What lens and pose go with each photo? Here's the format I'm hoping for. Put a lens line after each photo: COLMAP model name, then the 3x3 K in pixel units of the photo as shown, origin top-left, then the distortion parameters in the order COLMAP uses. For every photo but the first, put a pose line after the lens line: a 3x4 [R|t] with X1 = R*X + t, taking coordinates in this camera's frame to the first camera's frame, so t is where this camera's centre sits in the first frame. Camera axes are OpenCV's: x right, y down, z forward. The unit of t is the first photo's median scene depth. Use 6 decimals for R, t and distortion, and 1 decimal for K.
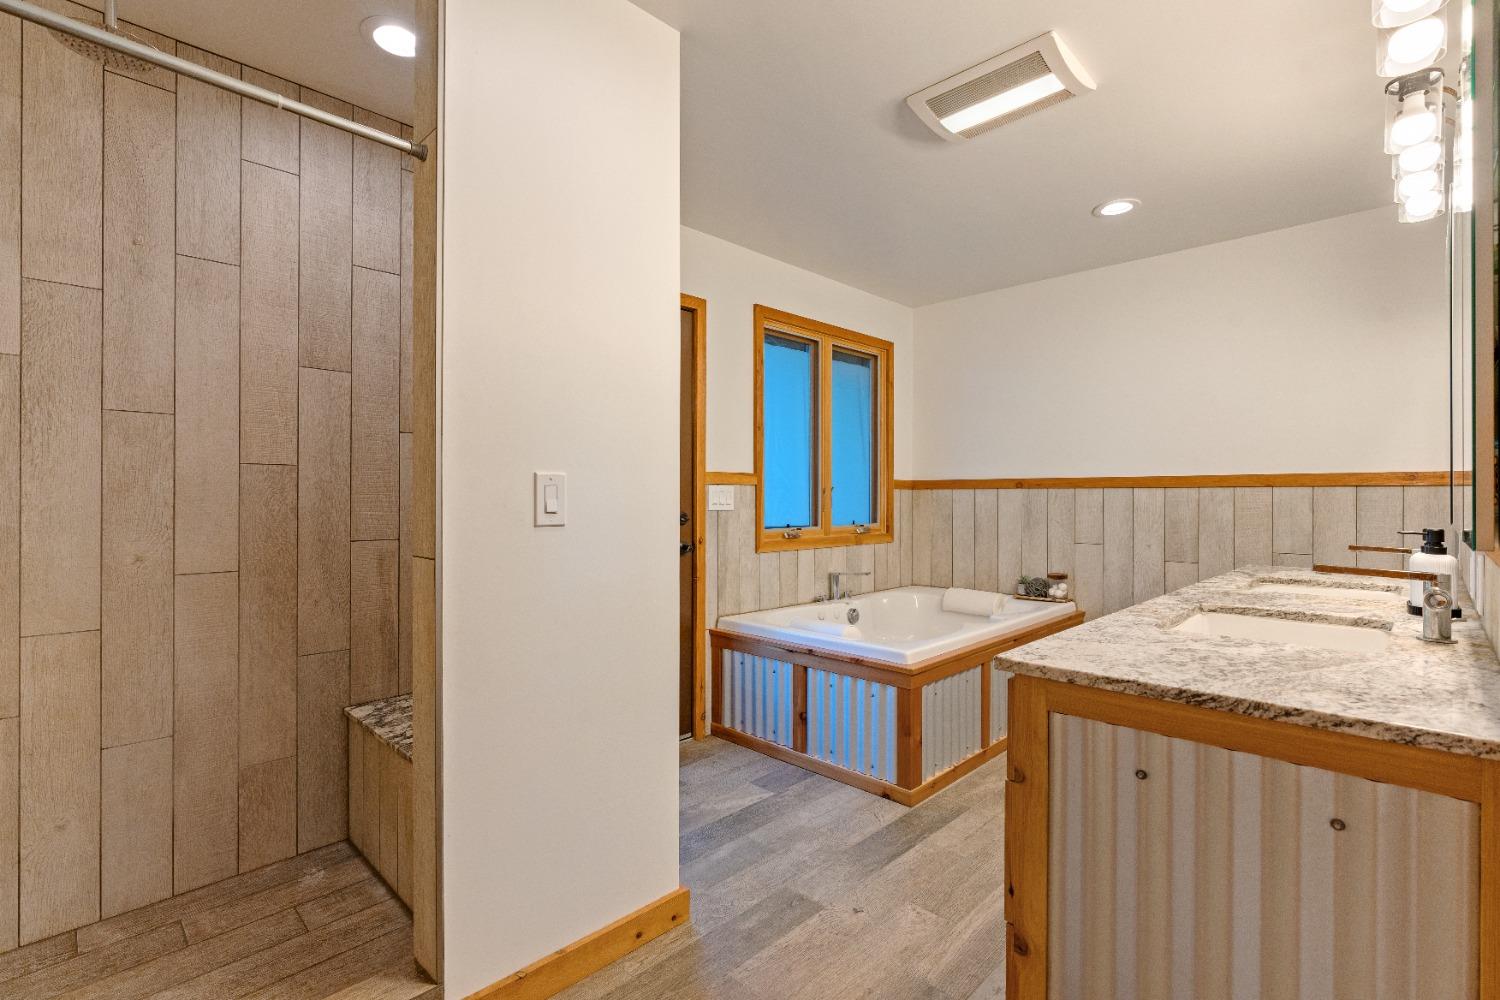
lens RADIAL K [[676.2, 0, 741.0], [0, 676.2, 500.8], [0, 0, 1]] dist [-0.002041, 0.000316]
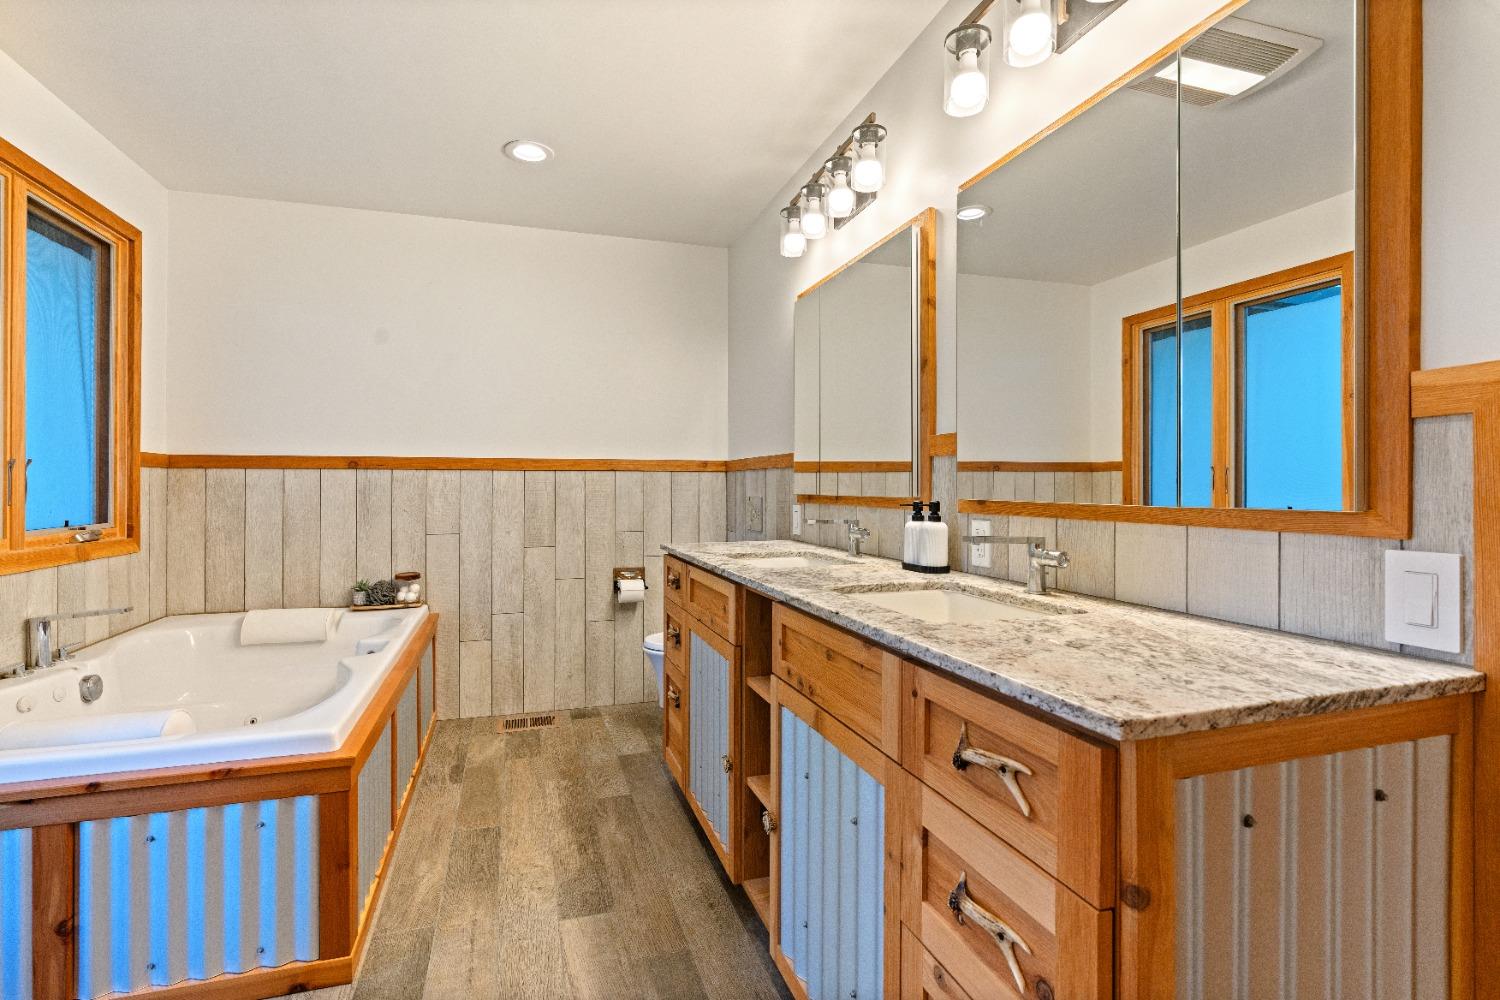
lens RADIAL K [[688.3, 0, 724.7], [0, 688.3, 485.7], [0, 0, 1]] dist [-0.002504, -0.000090]
pose [[0.475744, -0.001360, 0.879583, -0.085645], [0.005797, 0.999982, -0.001590, 0.004839], [-0.879565, 0.005856, 0.475743, 0.260712]]
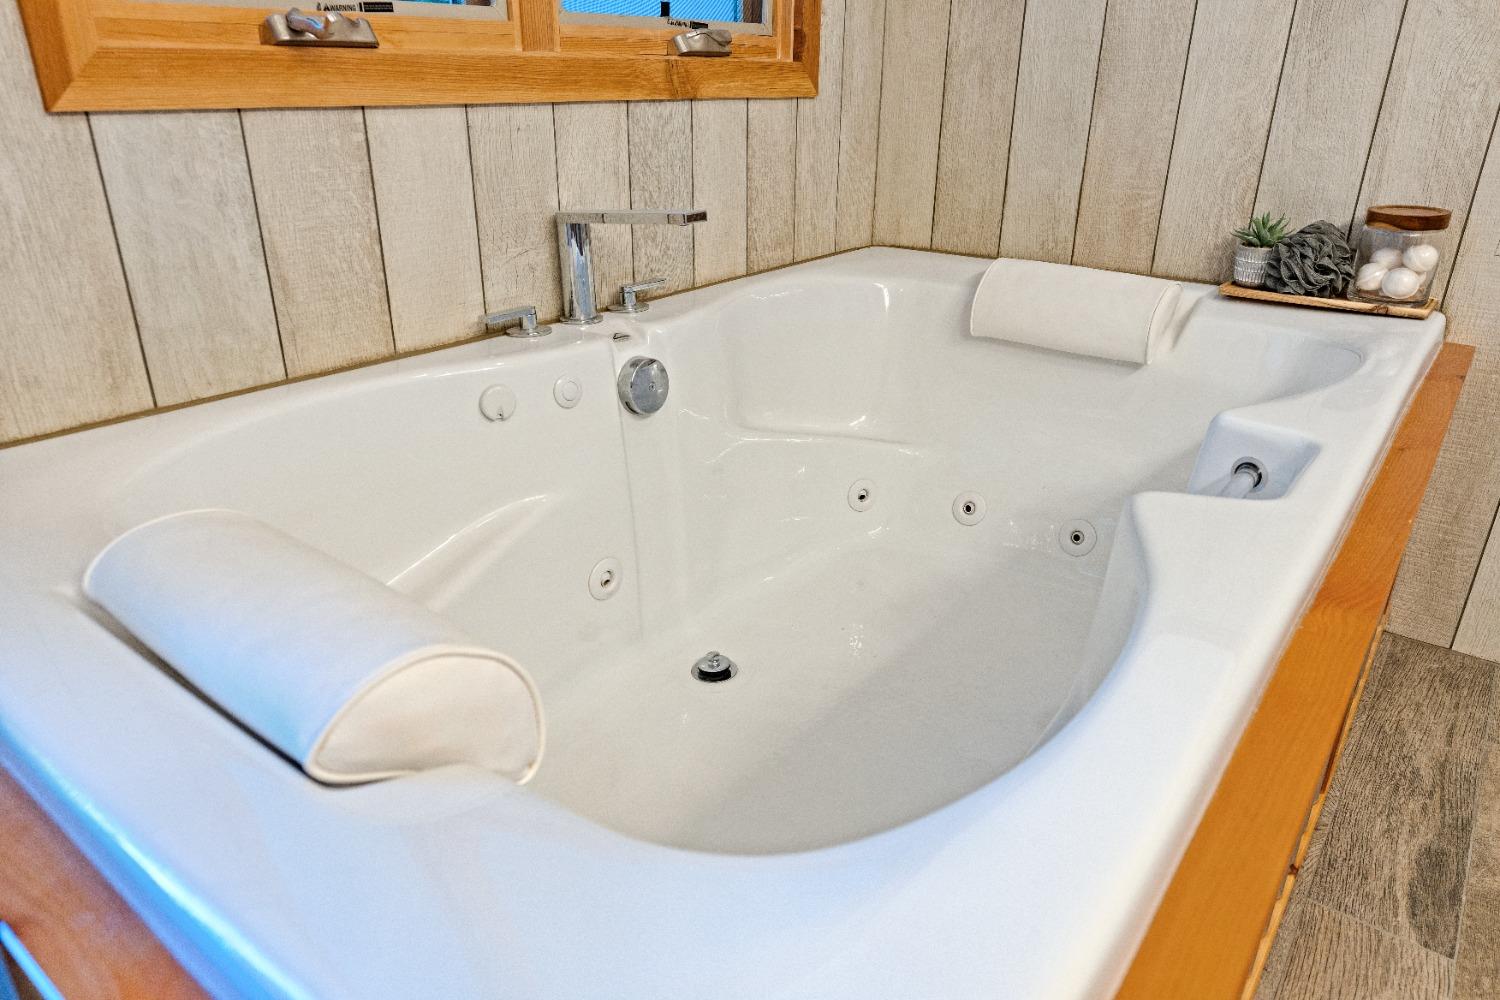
lens RADIAL K [[1015.9, 0, 745.8], [0, 1015.9, 510.1], [0, 0, 1]] dist [0.008427, 0.000704]
pose [[0.991575, -0.046139, 0.121035, 0.154601], [-0.004880, 0.920440, 0.390853, 0.061597], [-0.129439, -0.388151, 0.912461, 0.621213]]
